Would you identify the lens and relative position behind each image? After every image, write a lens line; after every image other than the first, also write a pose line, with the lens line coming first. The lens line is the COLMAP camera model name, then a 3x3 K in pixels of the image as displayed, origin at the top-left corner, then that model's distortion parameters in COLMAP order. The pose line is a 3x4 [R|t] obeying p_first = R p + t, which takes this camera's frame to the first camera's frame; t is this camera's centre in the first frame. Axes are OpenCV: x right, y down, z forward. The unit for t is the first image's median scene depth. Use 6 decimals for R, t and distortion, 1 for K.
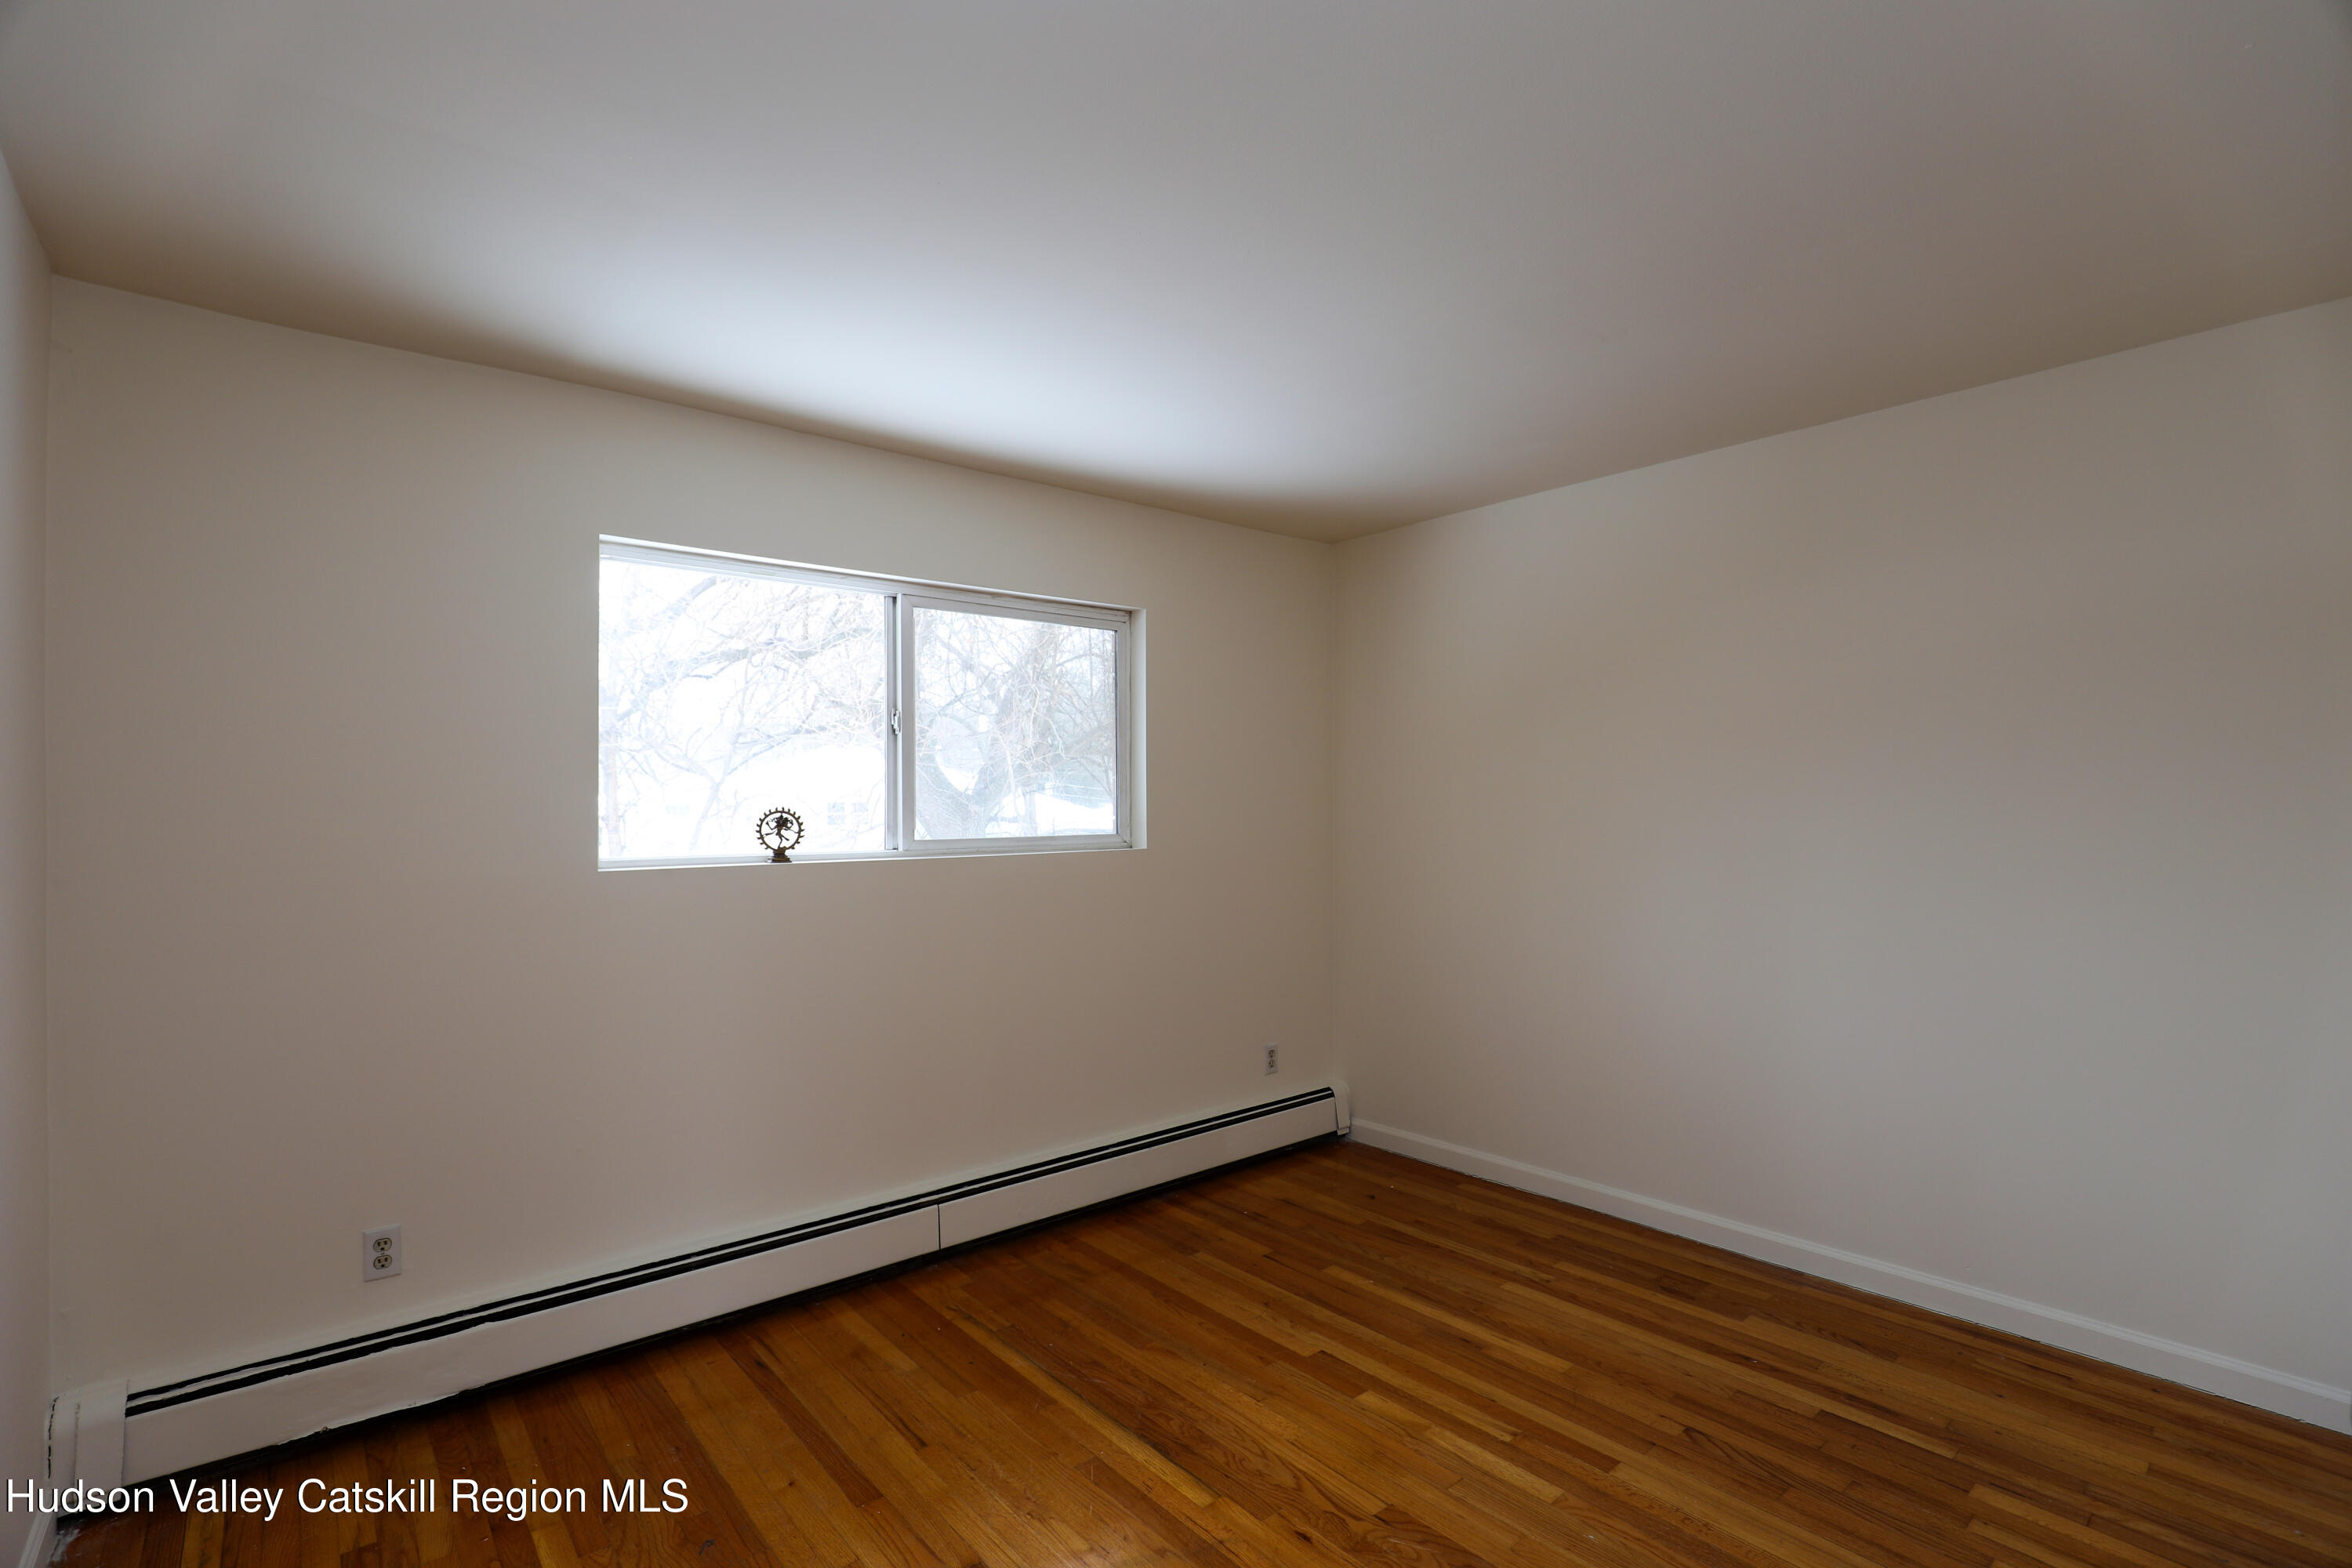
lens RADIAL K [[1068.9, 0, 1160.7], [0, 1068.9, 796.7], [0, 0, 1]] dist [-0.041845, 0.005932]
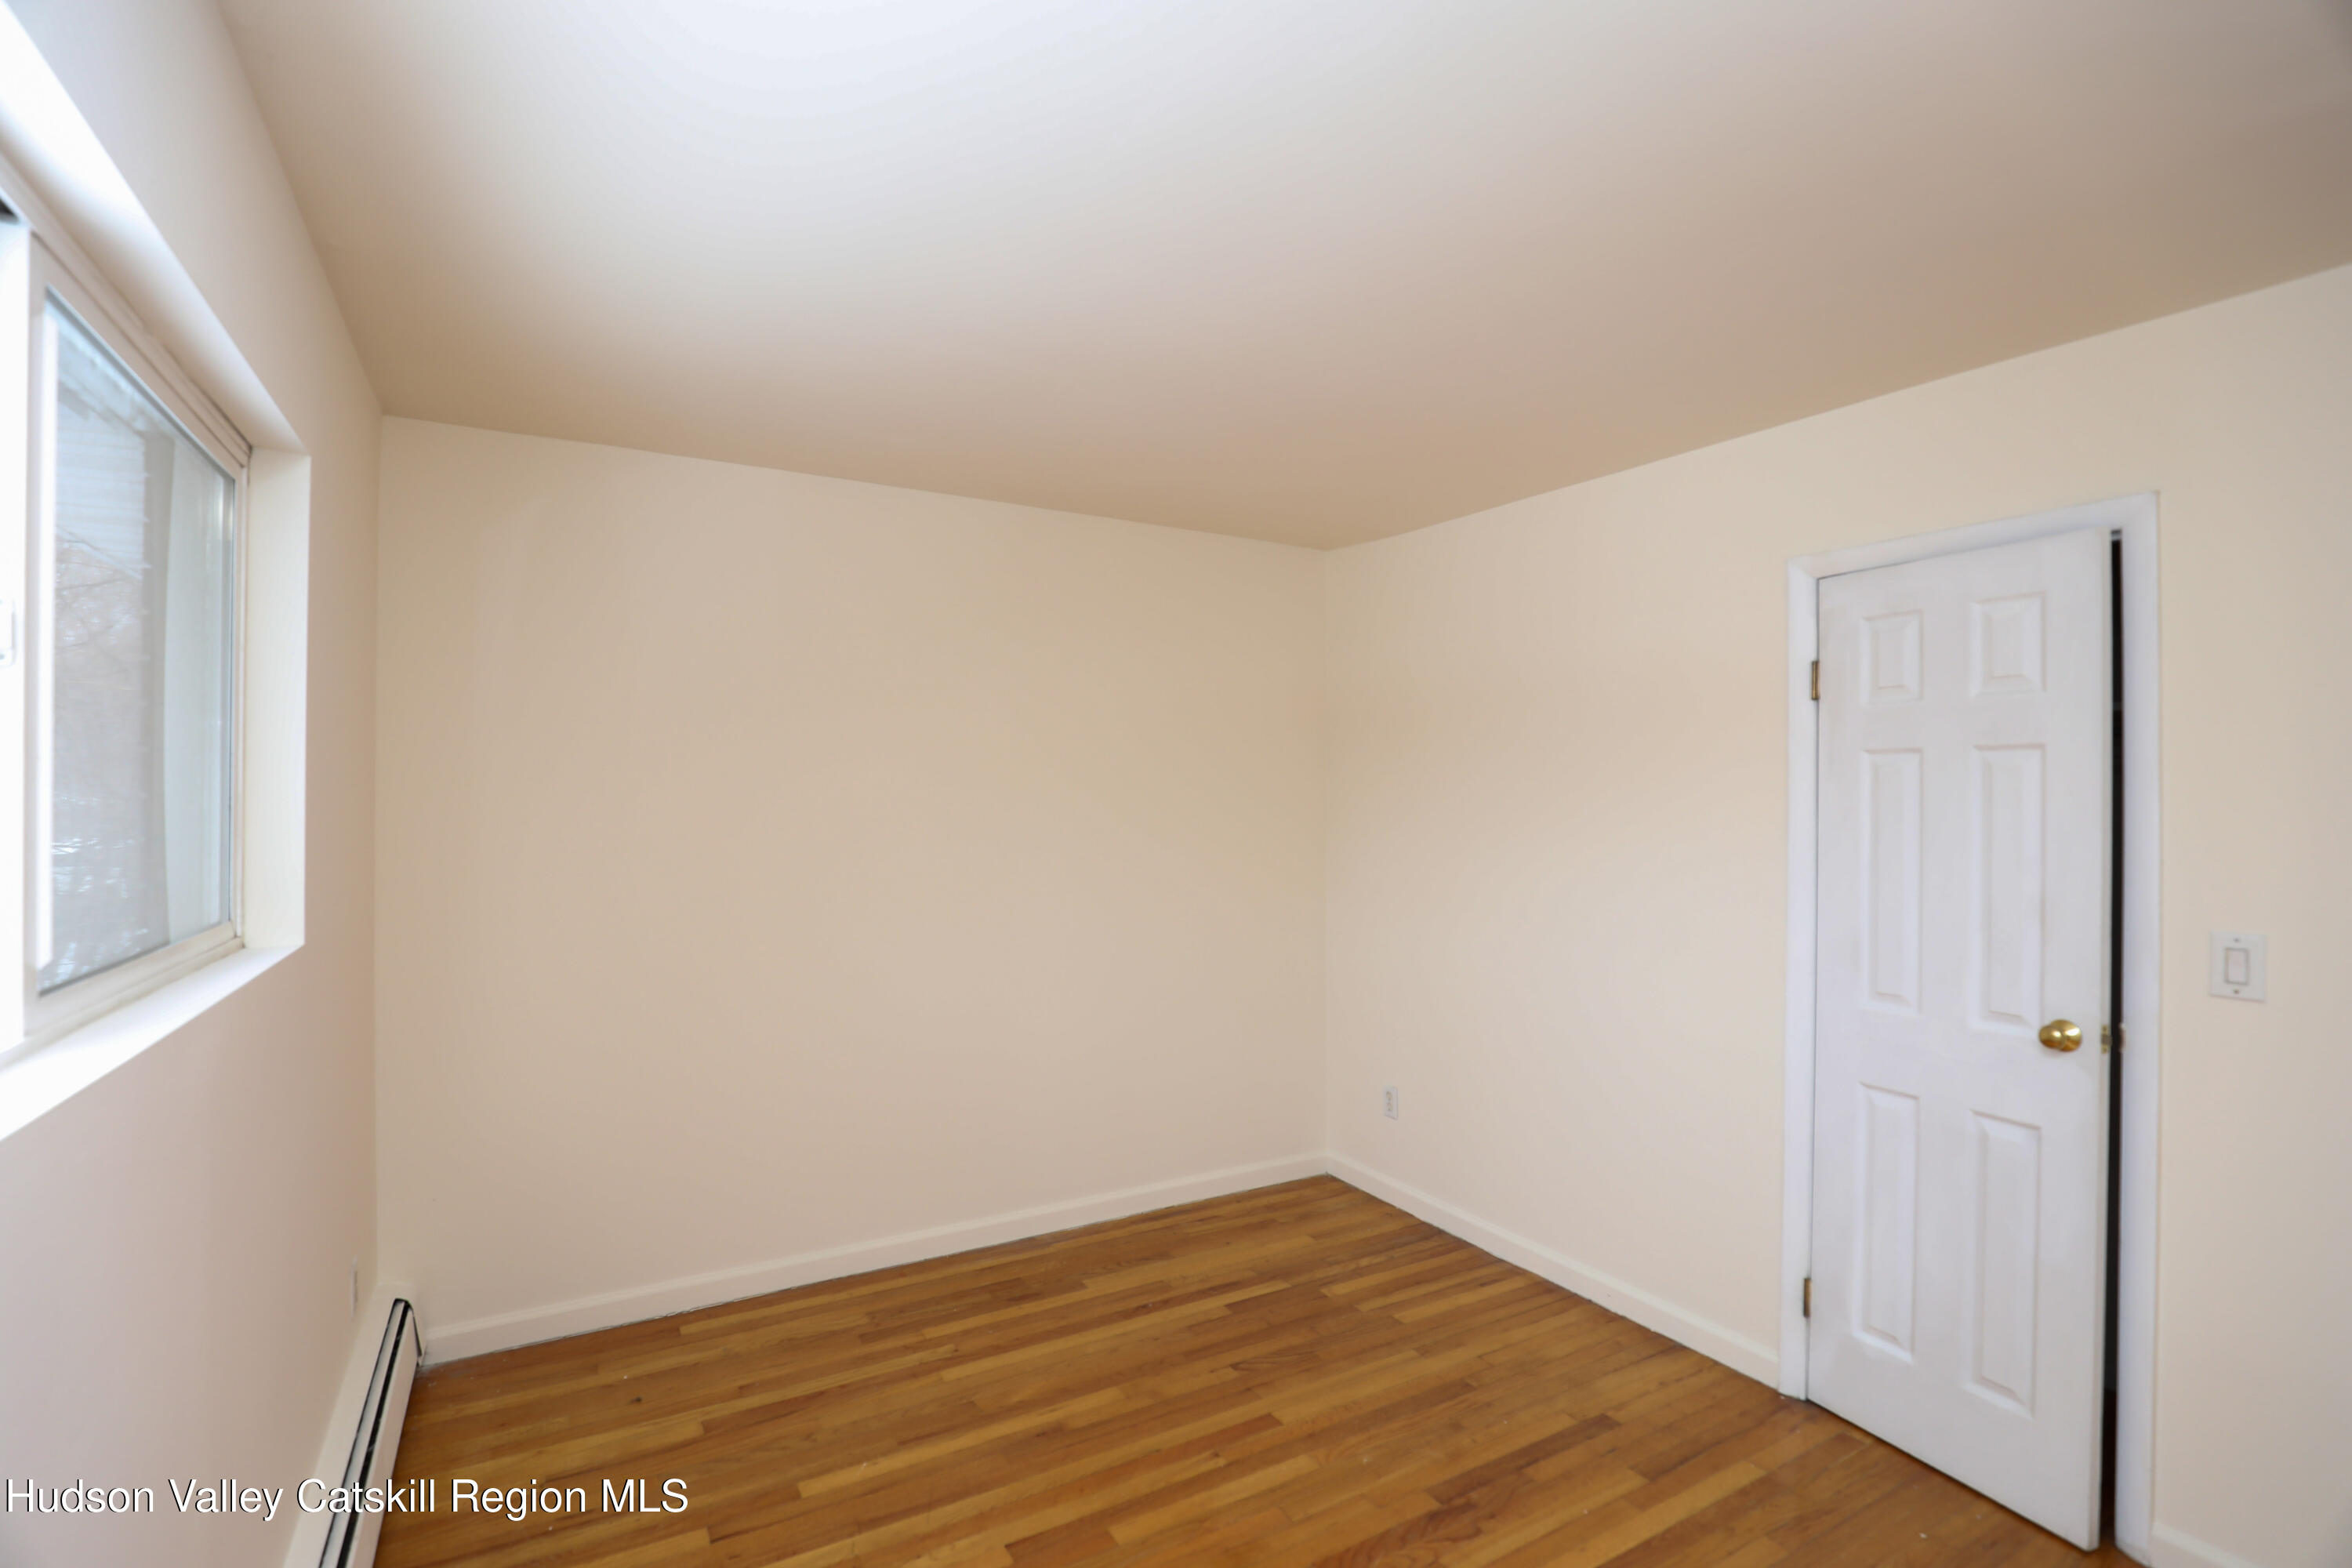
lens RADIAL K [[1068.9, 0, 1165.5], [0, 1068.9, 777.1], [0, 0, 1]] dist [-0.041845, 0.005932]
pose [[0.181003, 0.019512, 0.983289, -0.634237], [0.001319, 0.999797, -0.020082, -0.038185], [-0.983482, 0.004932, 0.180941, 0.767053]]
